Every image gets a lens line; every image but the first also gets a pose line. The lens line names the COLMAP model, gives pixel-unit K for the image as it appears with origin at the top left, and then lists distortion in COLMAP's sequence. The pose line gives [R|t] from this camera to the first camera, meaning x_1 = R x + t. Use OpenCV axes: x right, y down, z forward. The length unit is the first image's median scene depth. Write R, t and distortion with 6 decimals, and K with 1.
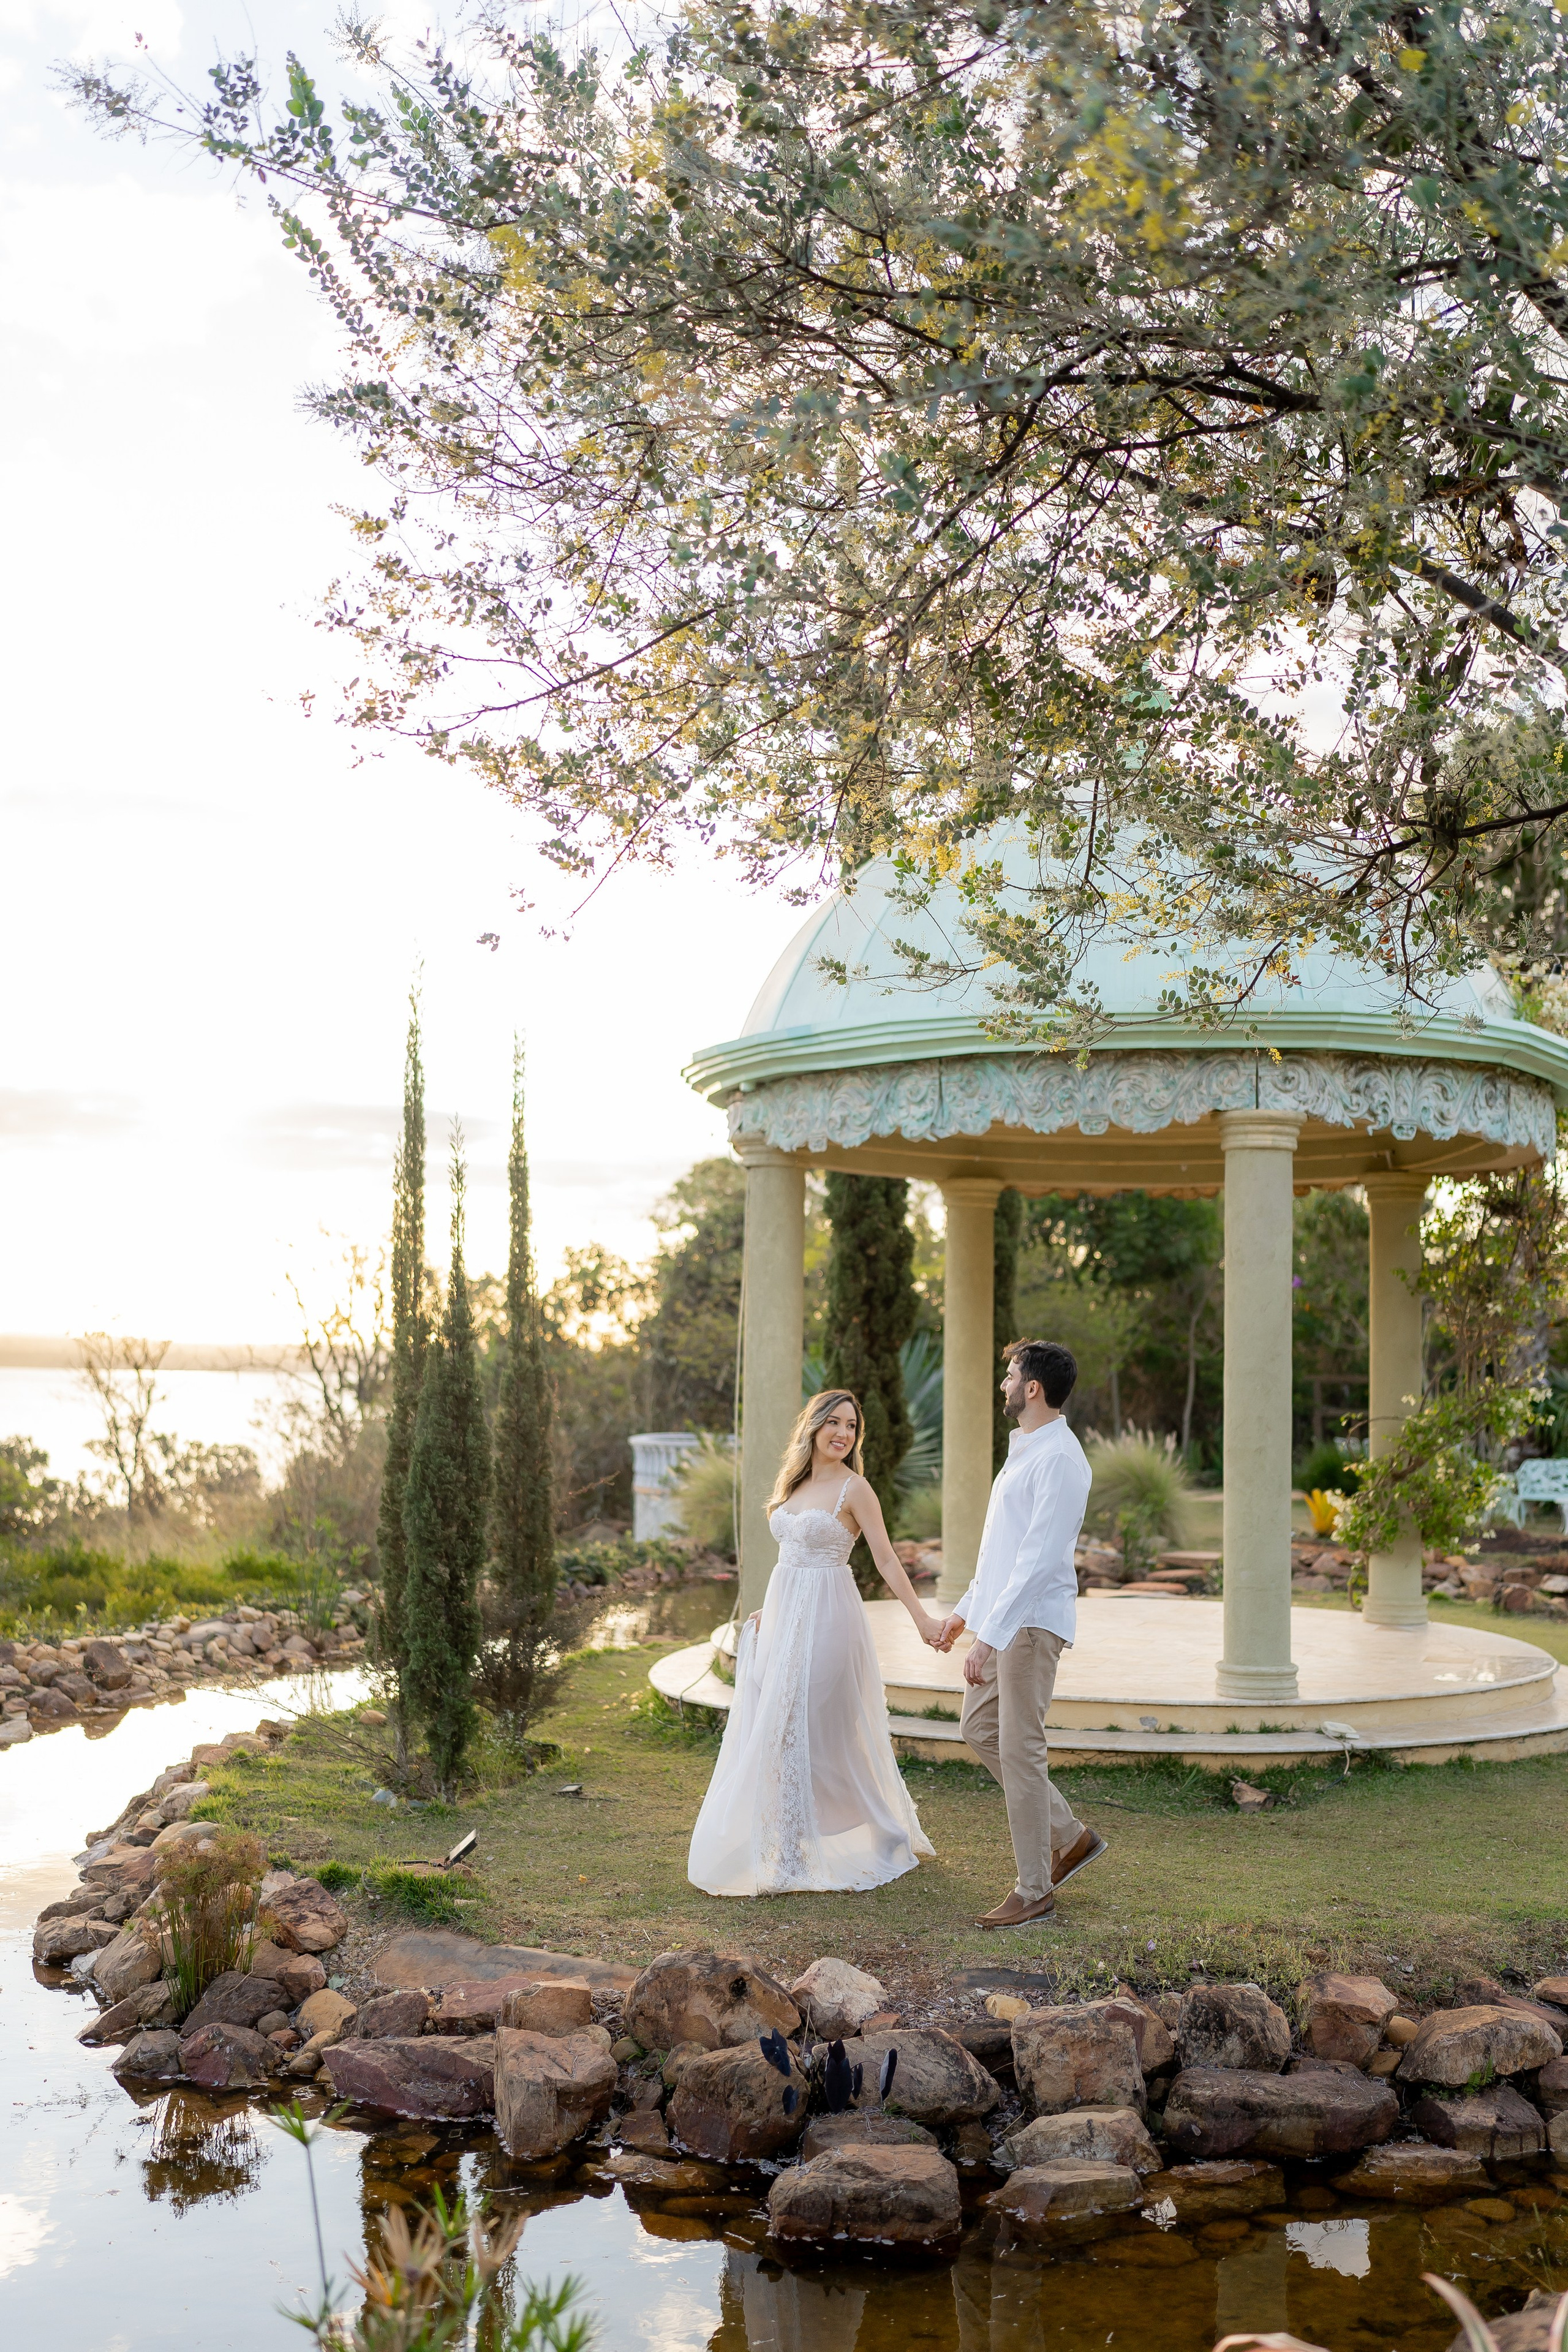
lens RADIAL K [[2272.9, 0, 784.0], [0, 2272.9, 1176.0], [0, 0, 1]] dist [-0.053830, 0.177463]
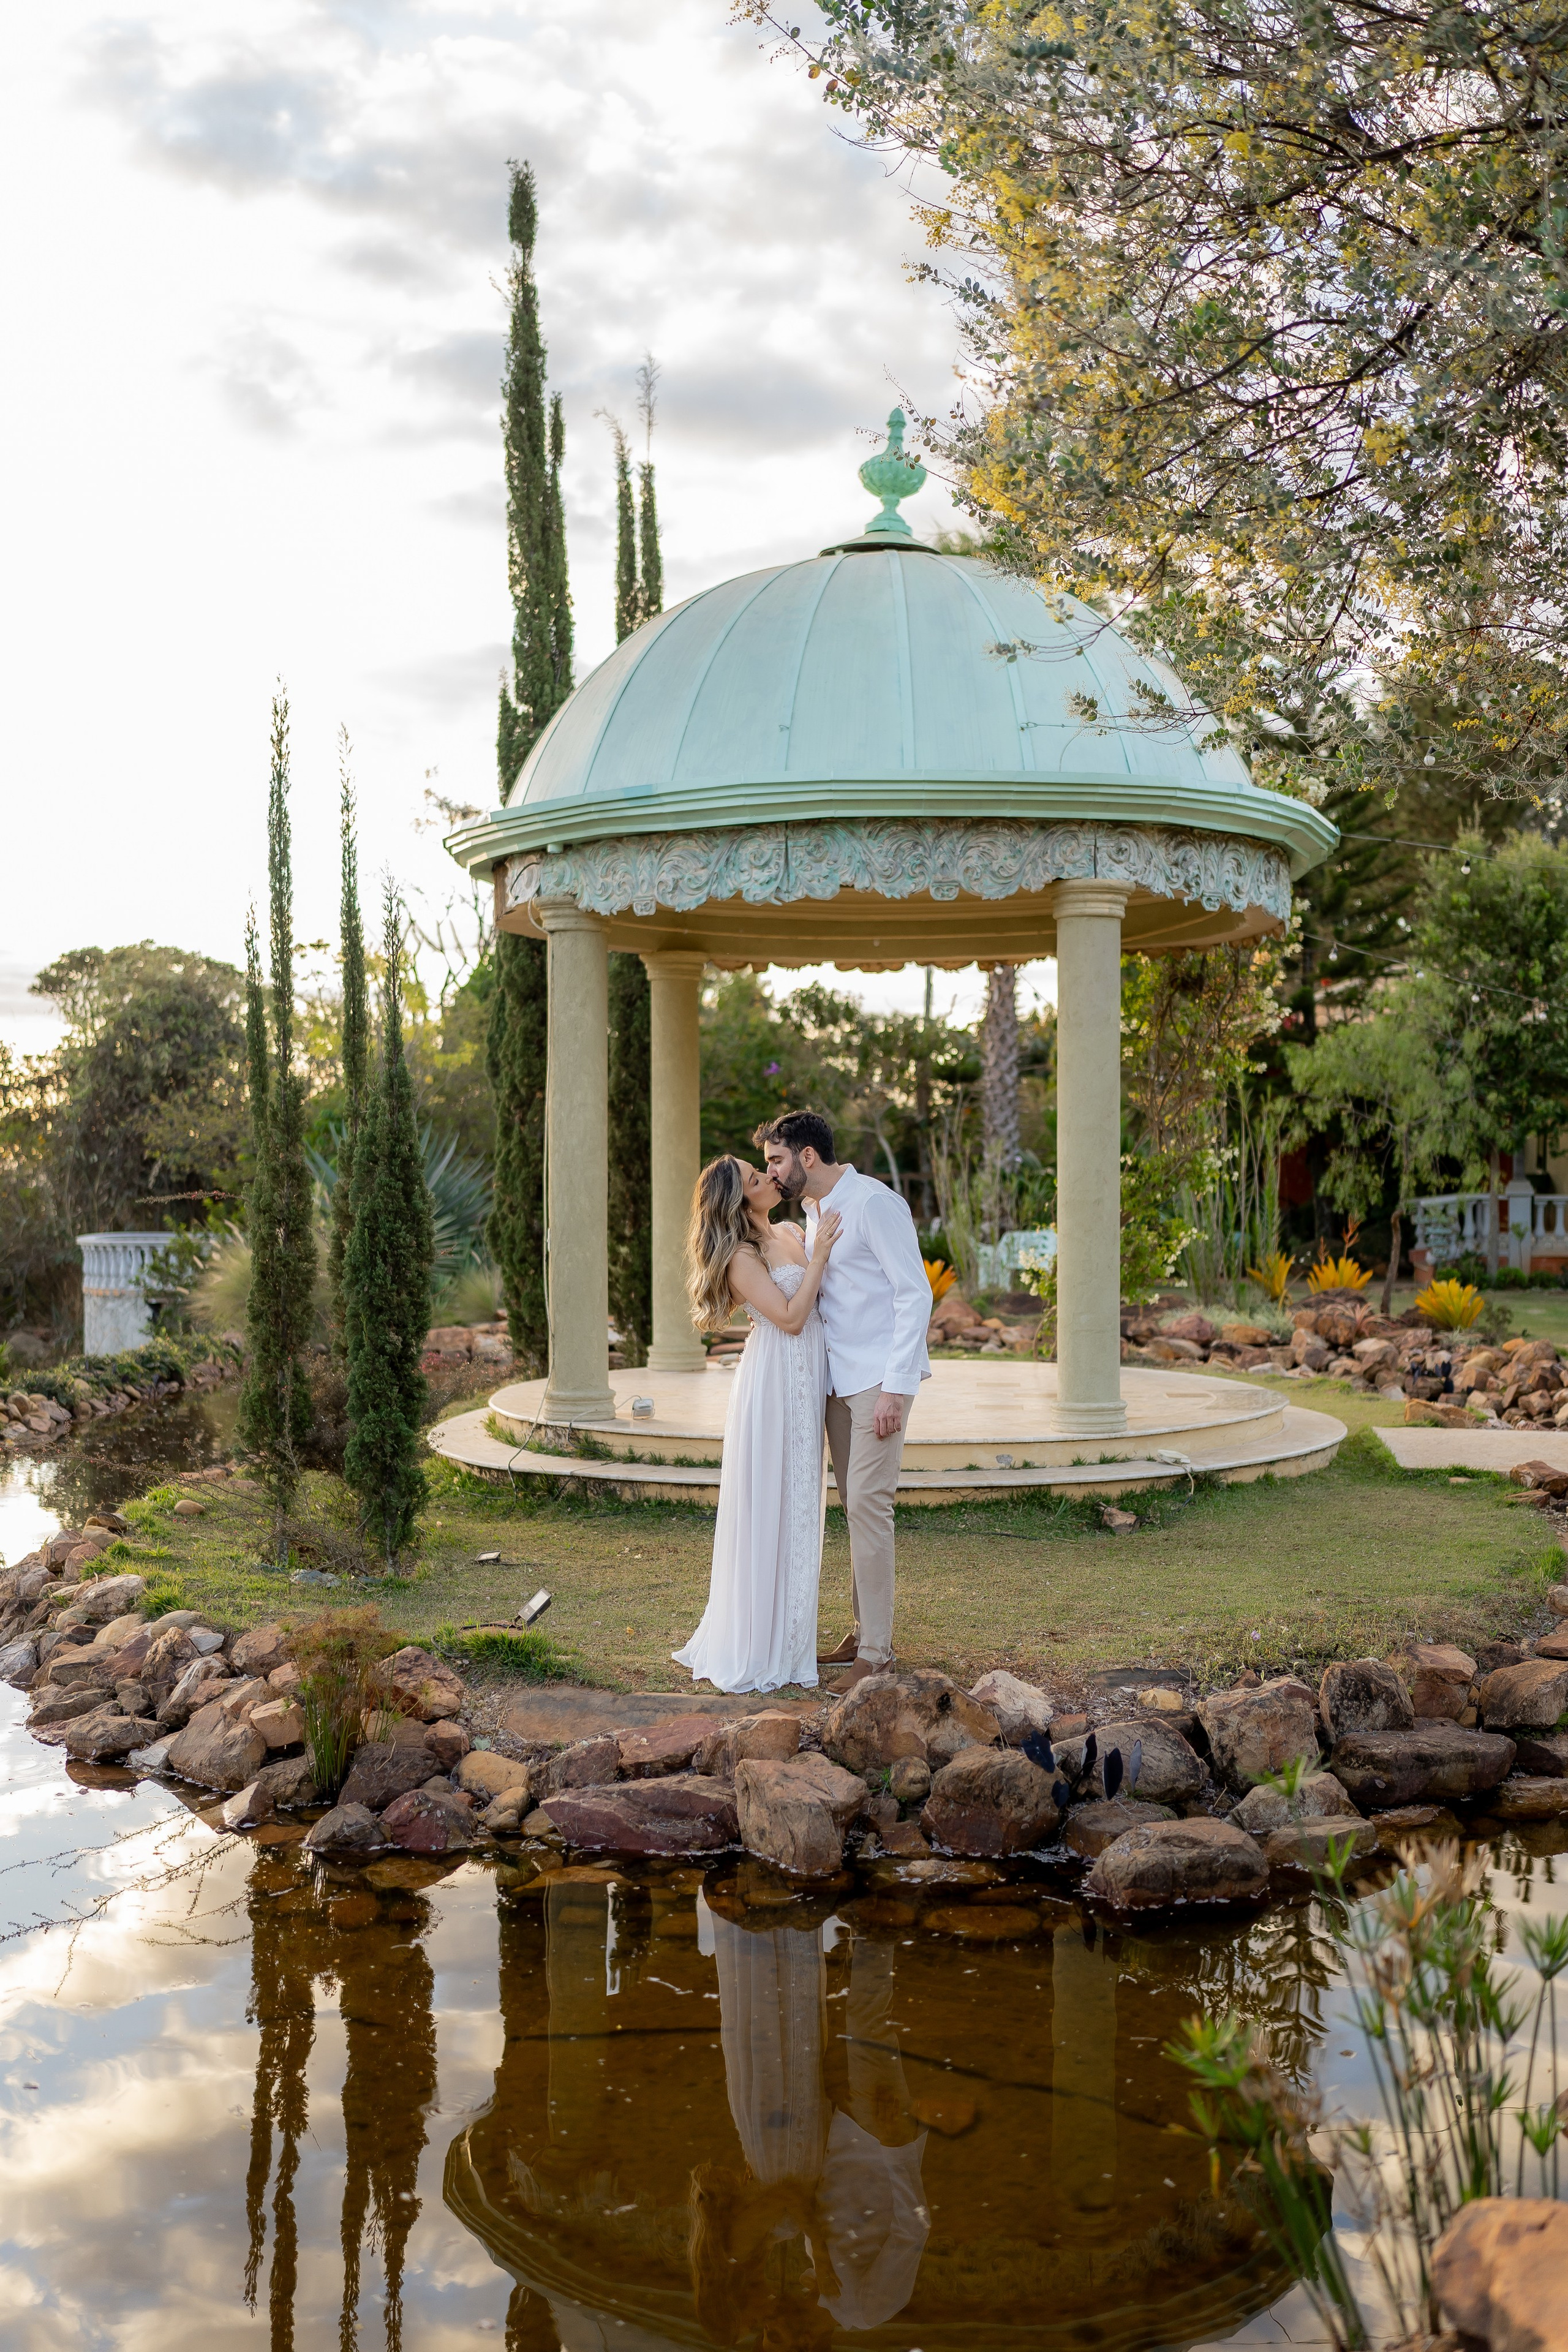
lens RADIAL K [[2272.9, 0, 784.0], [0, 2272.9, 1176.0], [0, 0, 1]] dist [-0.053830, 0.177463]
pose [[0.952497, -0.019069, 0.303950, -0.259726], [-0.007402, 0.996293, 0.085703, 0.019464], [-0.304458, -0.083881, 0.948825, 0.037868]]
